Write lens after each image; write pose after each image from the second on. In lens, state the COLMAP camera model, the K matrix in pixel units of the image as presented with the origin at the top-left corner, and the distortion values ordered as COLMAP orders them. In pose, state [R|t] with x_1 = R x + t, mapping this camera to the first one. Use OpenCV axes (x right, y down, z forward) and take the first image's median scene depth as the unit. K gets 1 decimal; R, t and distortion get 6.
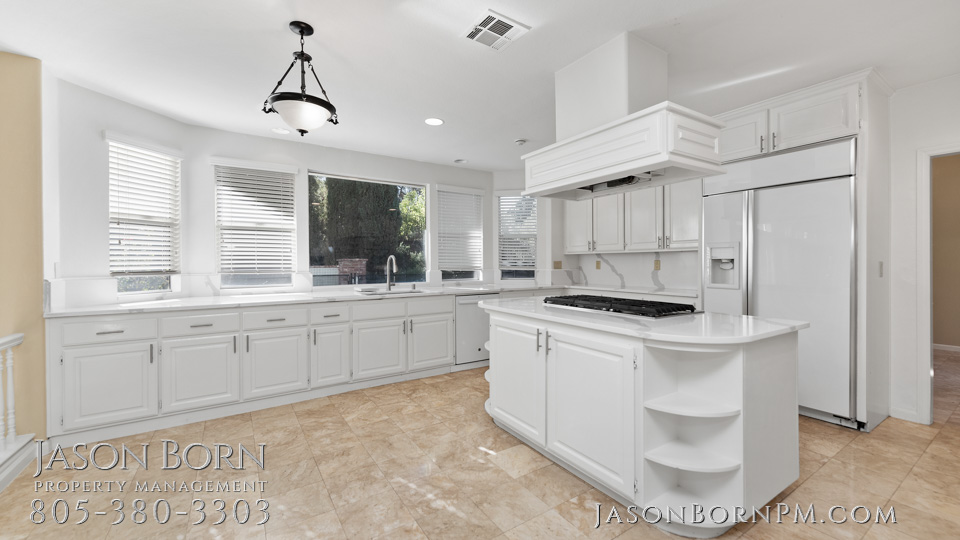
lens RADIAL K [[378.8, 0, 477.5], [0, 378.8, 265.2], [0, 0, 1]] dist [0.000242, 0.000011]
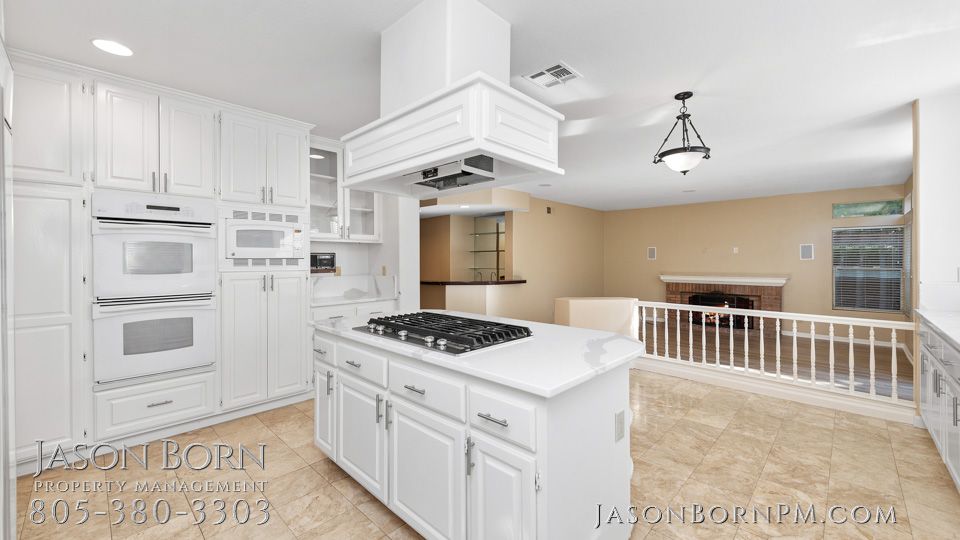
lens RADIAL K [[378.8, 0, 482.6], [0, 378.8, 262.6], [0, 0, 1]] dist [0.000242, 0.000011]
pose [[-0.973428, 0.007301, -0.228875, 0.424502], [0.004343, 0.999900, 0.013425, -0.037462], [0.228950, 0.012074, -0.973363, 1.684480]]
